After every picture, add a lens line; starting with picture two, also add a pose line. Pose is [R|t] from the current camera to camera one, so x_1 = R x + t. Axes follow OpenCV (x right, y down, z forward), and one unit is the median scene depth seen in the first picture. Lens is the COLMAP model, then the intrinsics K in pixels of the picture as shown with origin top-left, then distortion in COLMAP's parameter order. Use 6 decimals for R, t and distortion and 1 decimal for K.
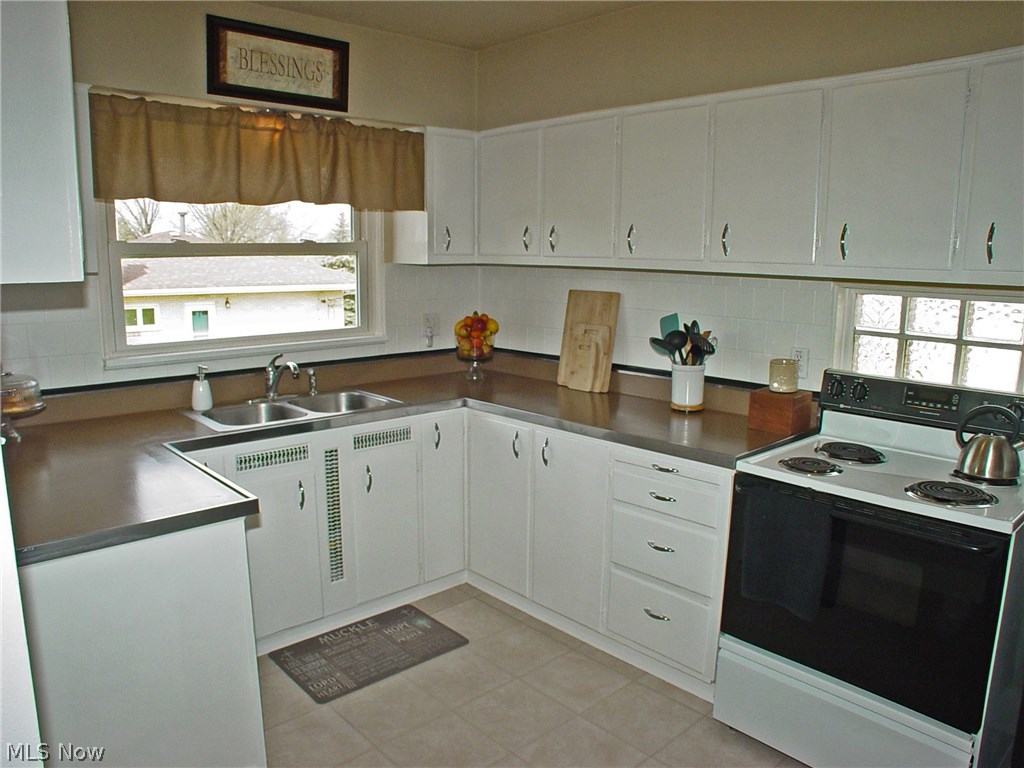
lens RADIAL K [[758.5, 0, 512.0], [0, 758.5, 384.0], [0, 0, 1]] dist [-0.203175, 0.161536]
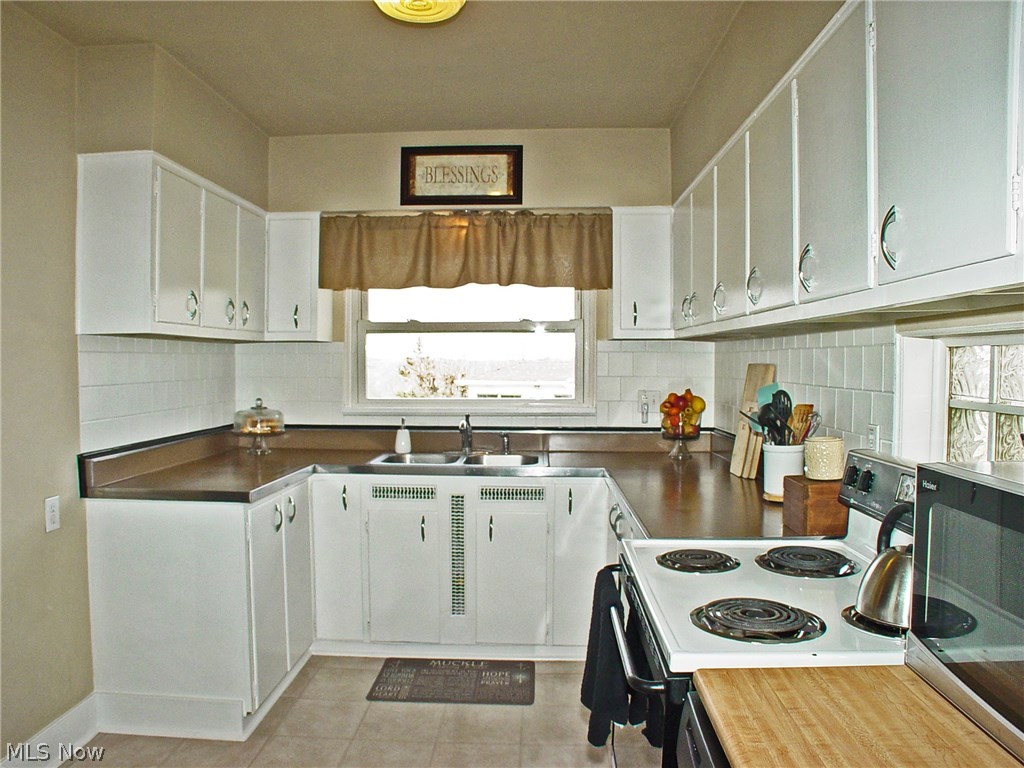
lens RADIAL K [[758.5, 0, 512.0], [0, 758.5, 384.0], [0, 0, 1]] dist [-0.203175, 0.161536]
pose [[0.703698, 0.010176, -0.710426, 0.622393], [-0.116537, 0.988009, -0.101281, 0.026414], [0.700877, 0.154062, 0.696446, 0.229404]]
